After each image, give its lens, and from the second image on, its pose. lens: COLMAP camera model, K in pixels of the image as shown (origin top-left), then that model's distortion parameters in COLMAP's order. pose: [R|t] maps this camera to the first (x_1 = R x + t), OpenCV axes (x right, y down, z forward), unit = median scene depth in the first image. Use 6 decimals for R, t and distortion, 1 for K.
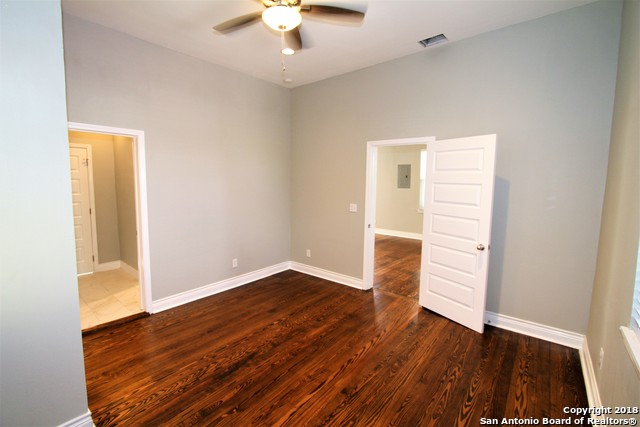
lens RADIAL K [[294.8, 0, 320.3], [0, 294.8, 209.3], [0, 0, 1]] dist [-0.008433, 0.000760]
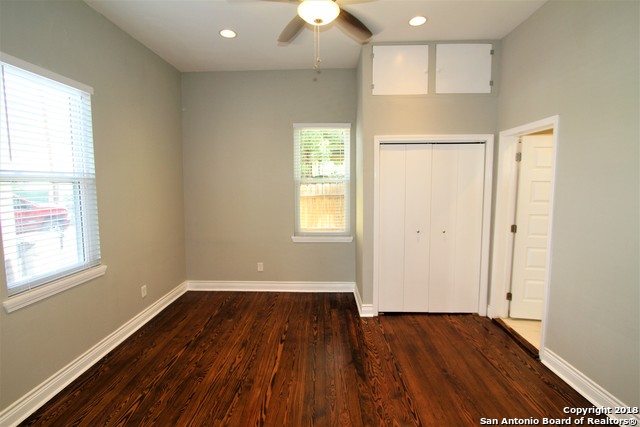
lens RADIAL K [[294.8, 0, 320.3], [0, 294.8, 209.3], [0, 0, 1]] dist [-0.008433, 0.000760]
pose [[-0.784871, 0.058091, -0.616931, 0.426793], [-0.055333, 0.985048, 0.163149, -0.161766], [0.617184, 0.162188, -0.769921, 1.627184]]
